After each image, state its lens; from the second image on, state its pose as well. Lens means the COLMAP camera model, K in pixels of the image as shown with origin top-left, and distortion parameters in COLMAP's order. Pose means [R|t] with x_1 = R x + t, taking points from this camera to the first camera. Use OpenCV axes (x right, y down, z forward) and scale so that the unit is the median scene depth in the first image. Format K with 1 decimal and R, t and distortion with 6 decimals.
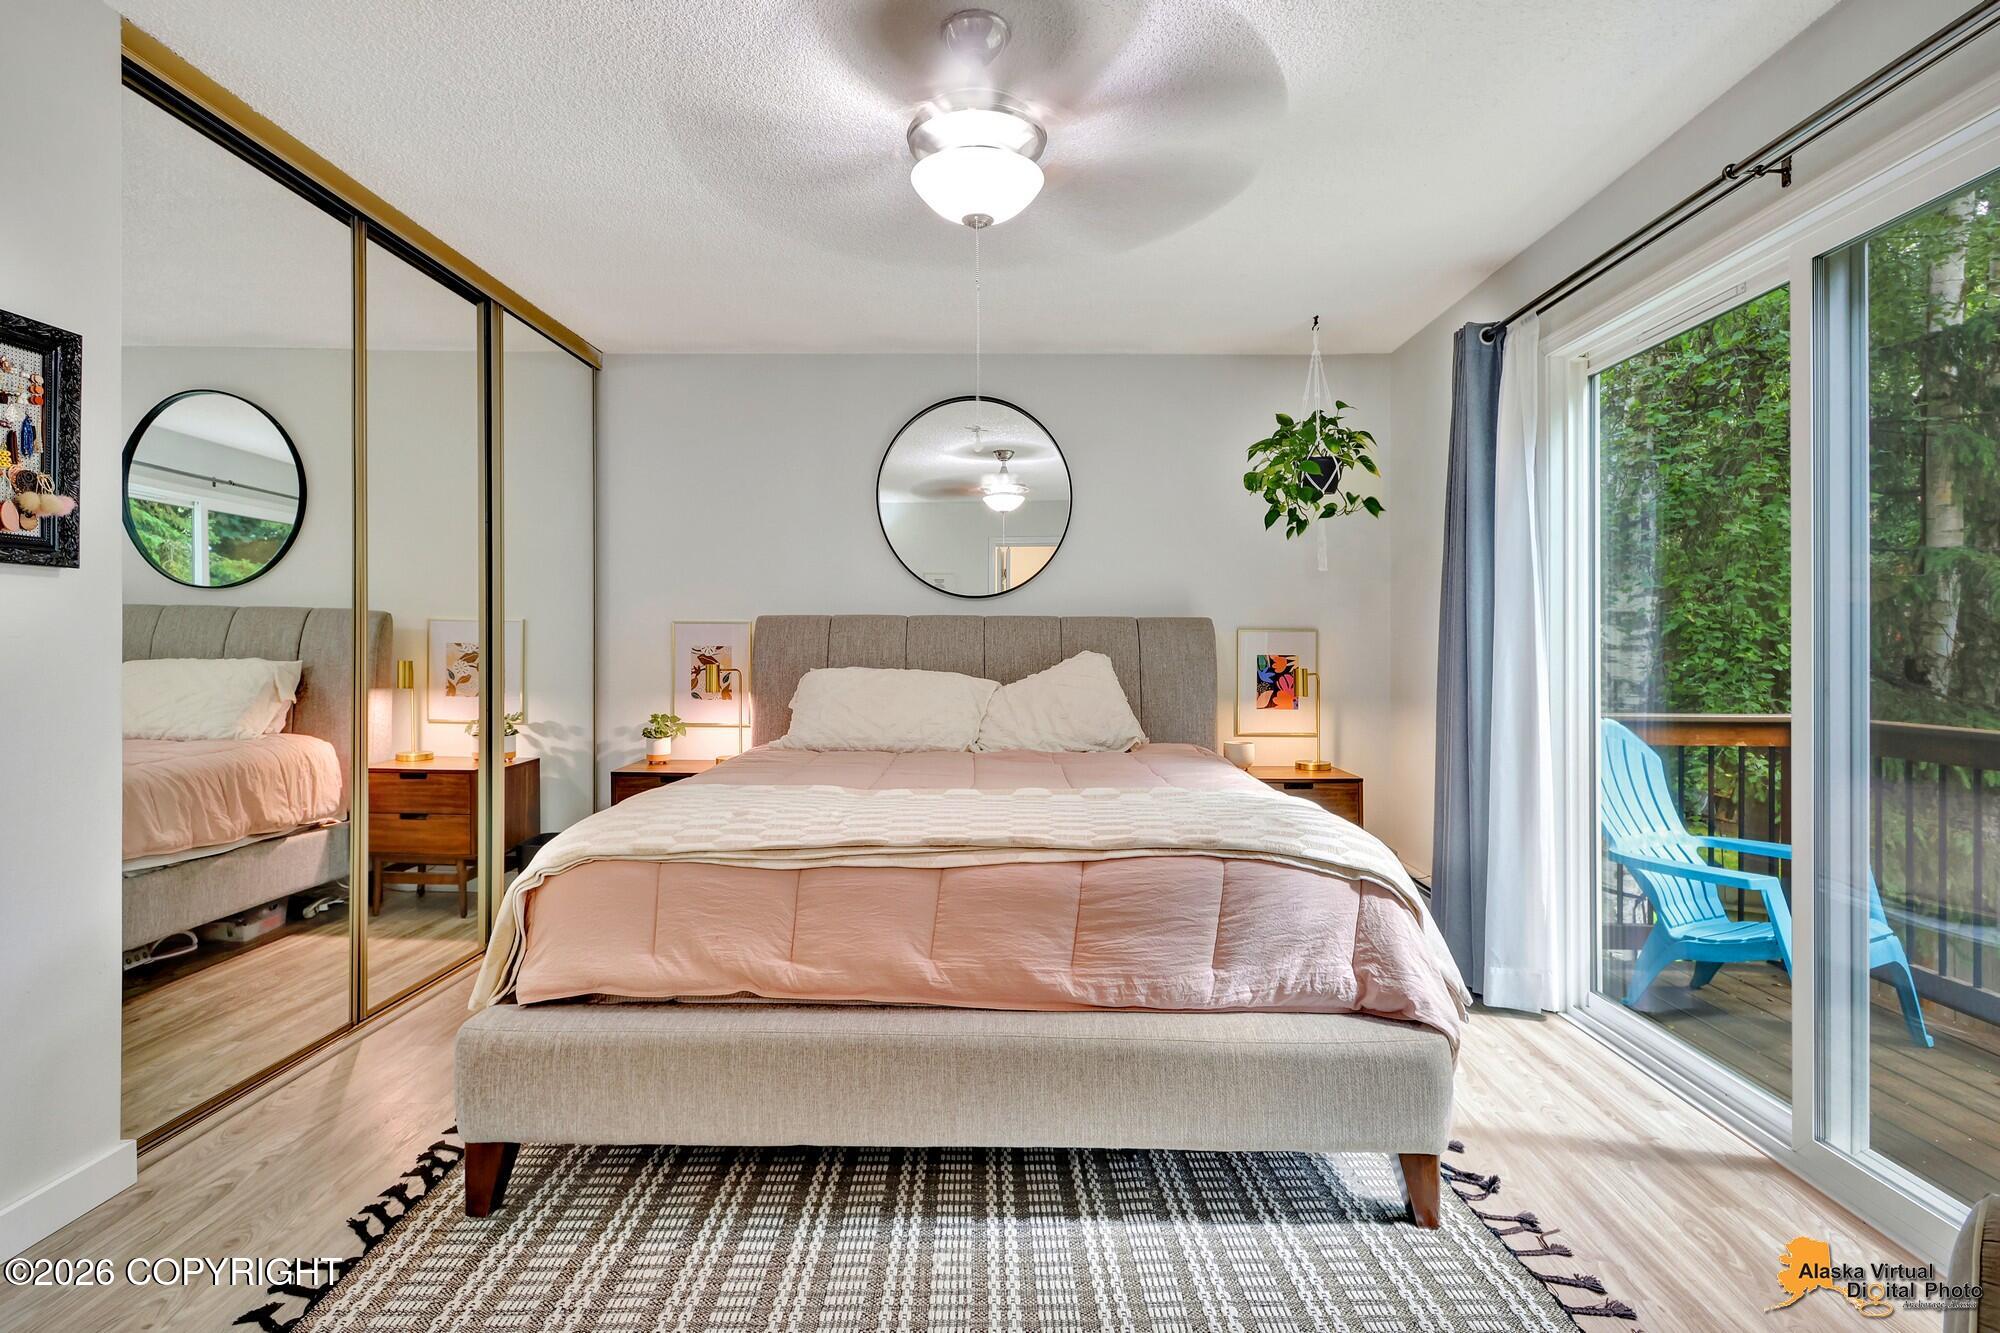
lens RADIAL K [[967.6, 0, 995.4], [0, 967.6, 640.4], [0, 0, 1]] dist [0.003932, 0.000305]
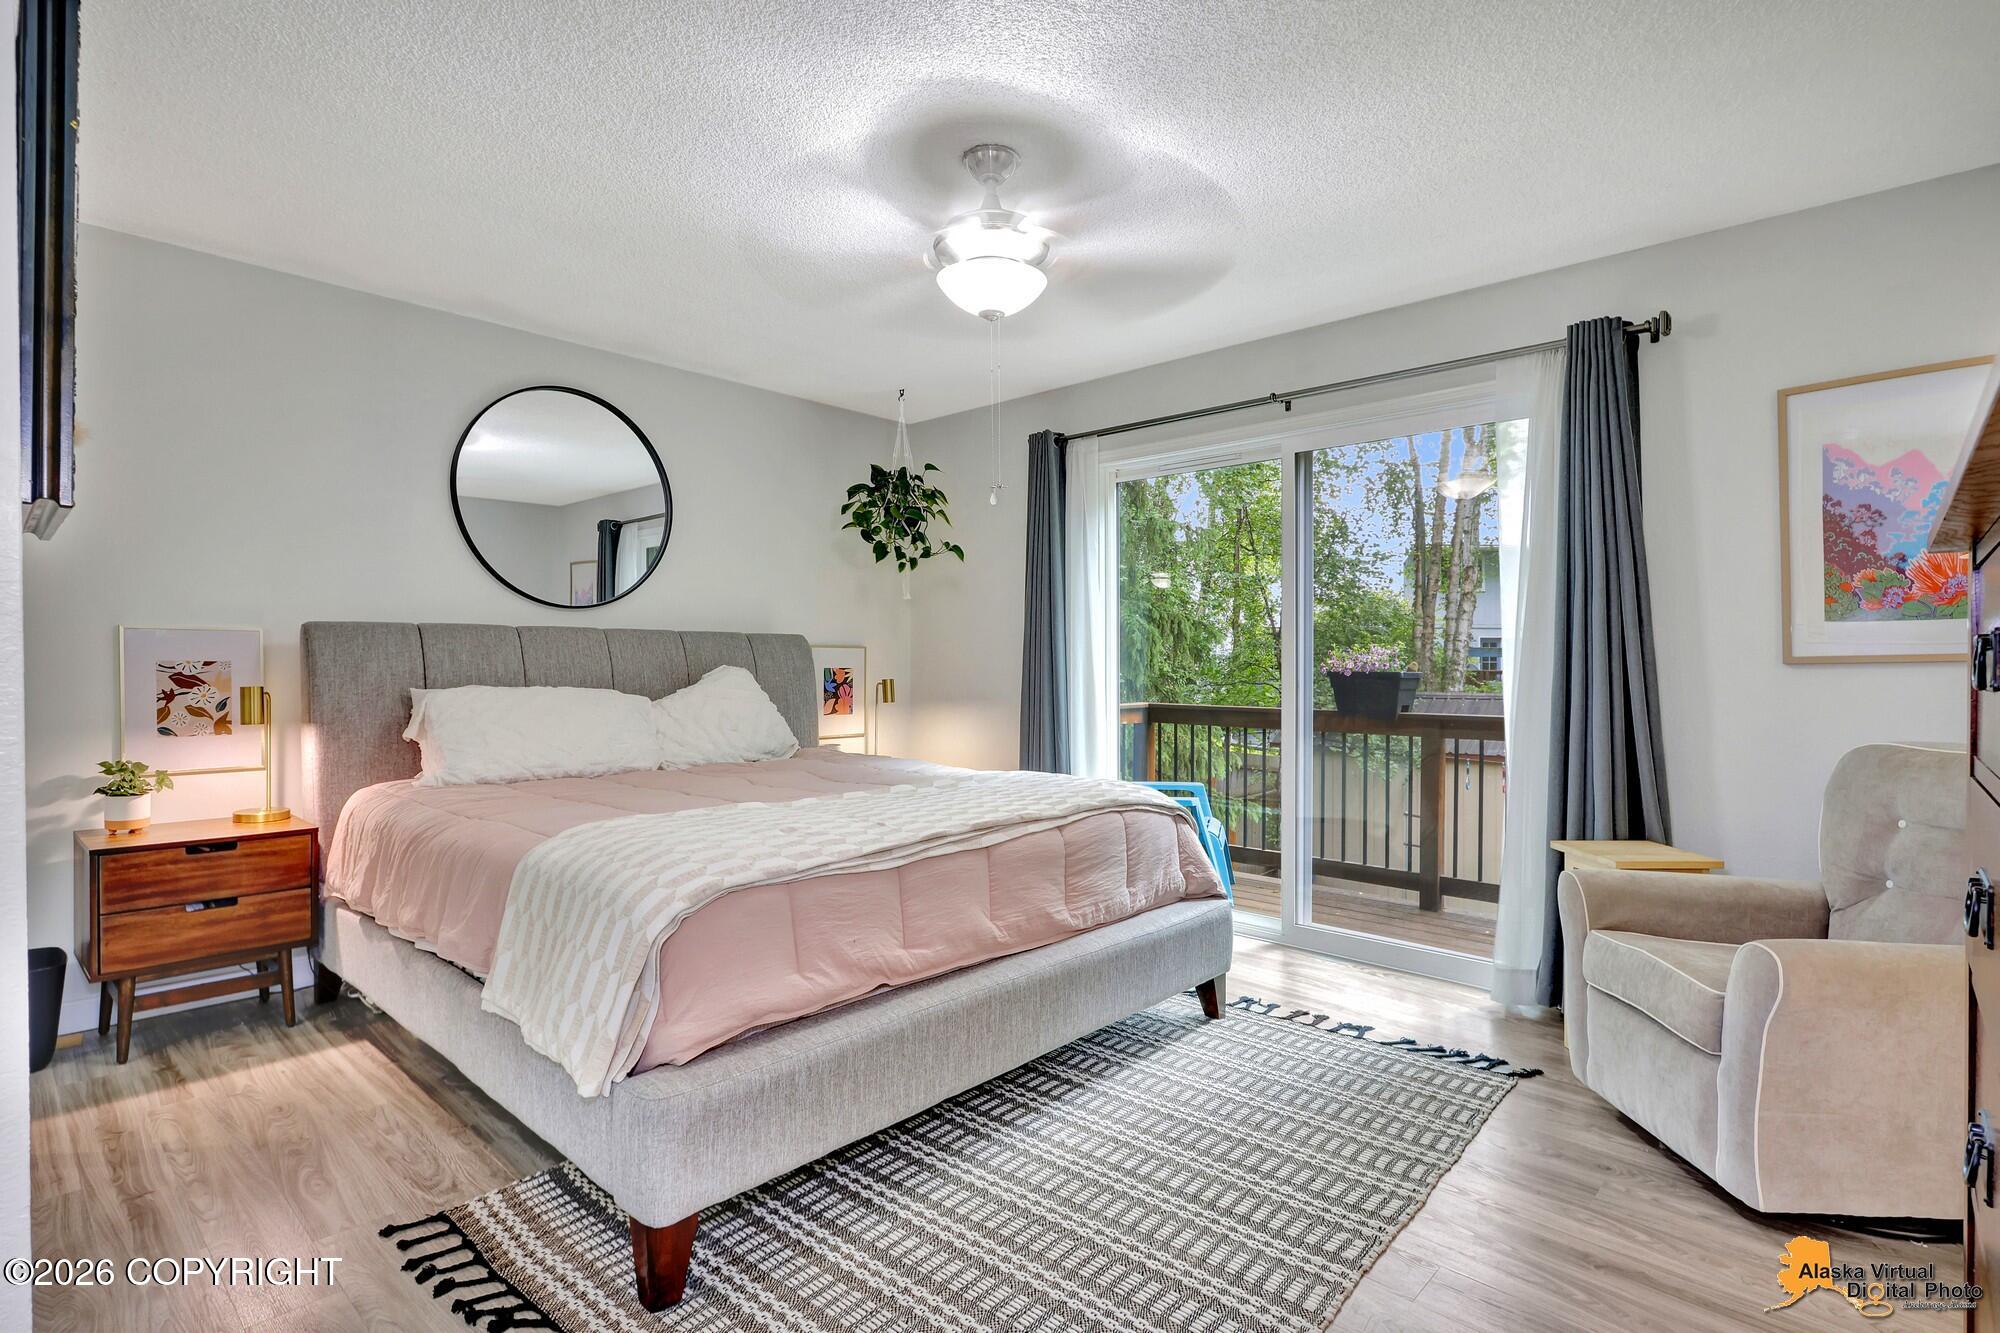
lens RADIAL K [[964.1, 0, 1001.5], [0, 964.1, 662.6], [0, 0, 1]] dist [0.003377, -0.001099]
pose [[0.671626, -0.003114, 0.740884, -0.954867], [-0.006104, 0.999934, 0.009736, -0.007820], [-0.740865, -0.011062, 0.671563, 0.179365]]
